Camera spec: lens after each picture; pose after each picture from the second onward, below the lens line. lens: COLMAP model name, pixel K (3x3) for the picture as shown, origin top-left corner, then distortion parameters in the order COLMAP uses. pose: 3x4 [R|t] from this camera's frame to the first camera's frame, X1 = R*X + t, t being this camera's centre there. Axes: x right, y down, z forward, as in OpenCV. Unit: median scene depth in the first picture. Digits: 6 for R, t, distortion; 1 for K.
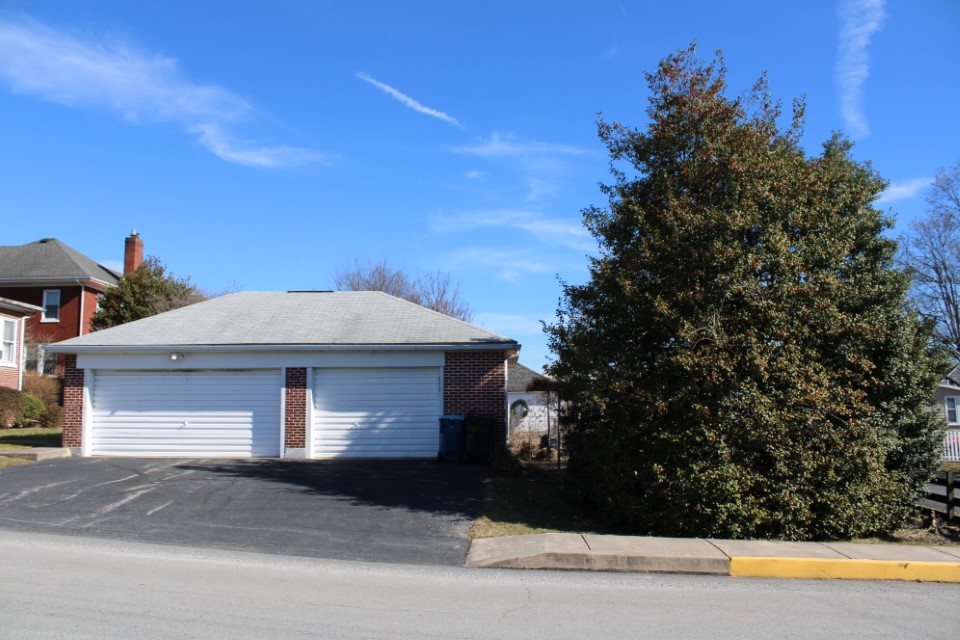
lens RADIAL K [[799.5, 0, 480.0], [0, 799.5, 320.0], [0, 0, 1]] dist [-0.164904, 0.147119]
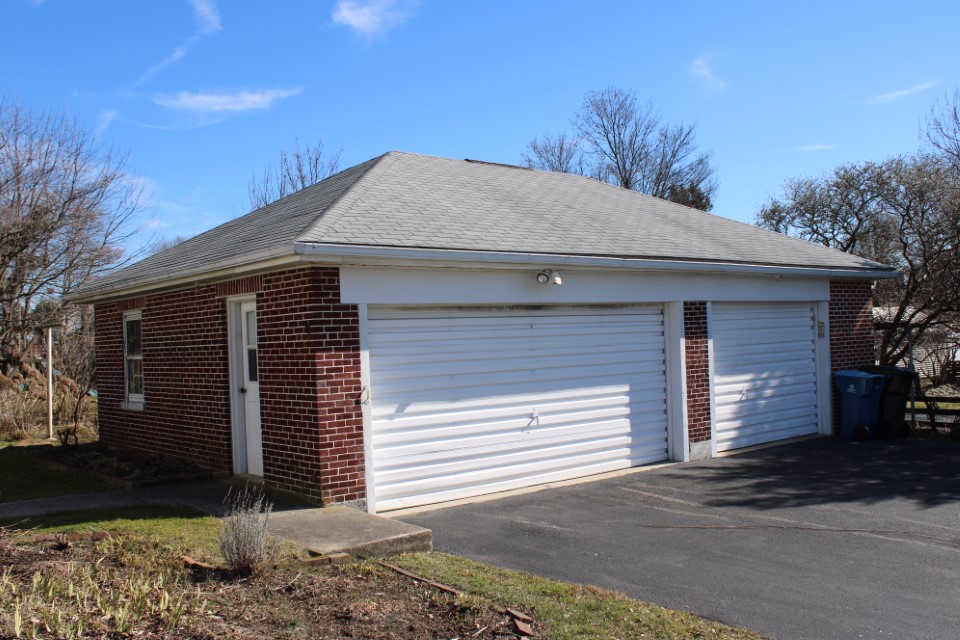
lens RADIAL K [[959.4, 0, 480.0], [0, 959.4, 320.0], [0, 0, 1]] dist [-0.105466, -0.000436]
pose [[0.732440, -0.007693, 0.680788, -0.812483], [-0.050158, 0.996609, 0.065225, 0.036172], [-0.678981, -0.081920, 0.729571, 0.602891]]
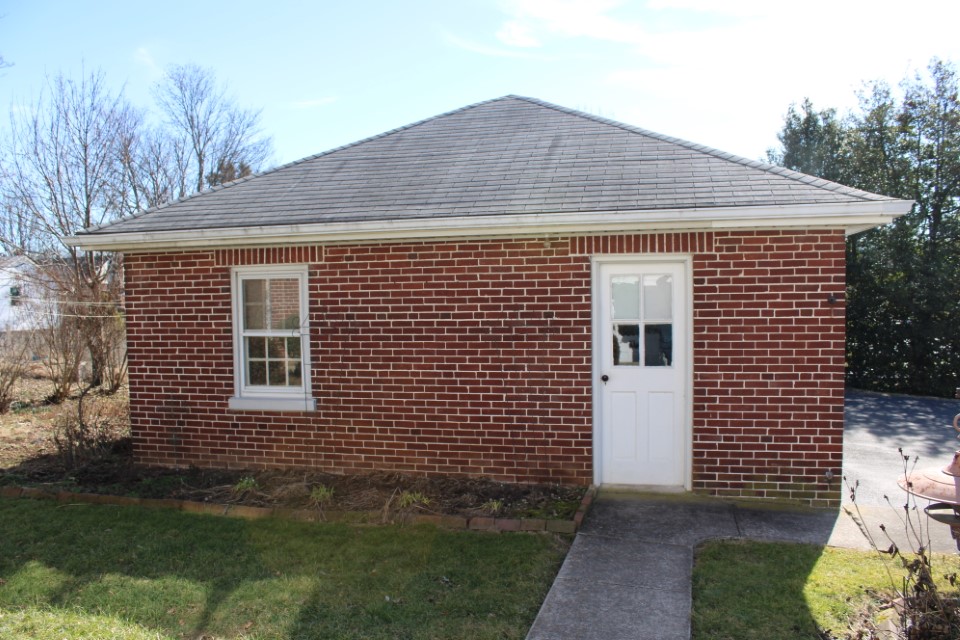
lens RADIAL K [[799.5, 0, 480.0], [0, 799.5, 320.0], [0, 0, 1]] dist [-0.164904, 0.147119]
pose [[0.165088, -0.041375, 0.985411, -0.894753], [-0.104128, 0.992805, 0.059130, 0.078127], [-0.980767, -0.112371, 0.159592, 1.088497]]
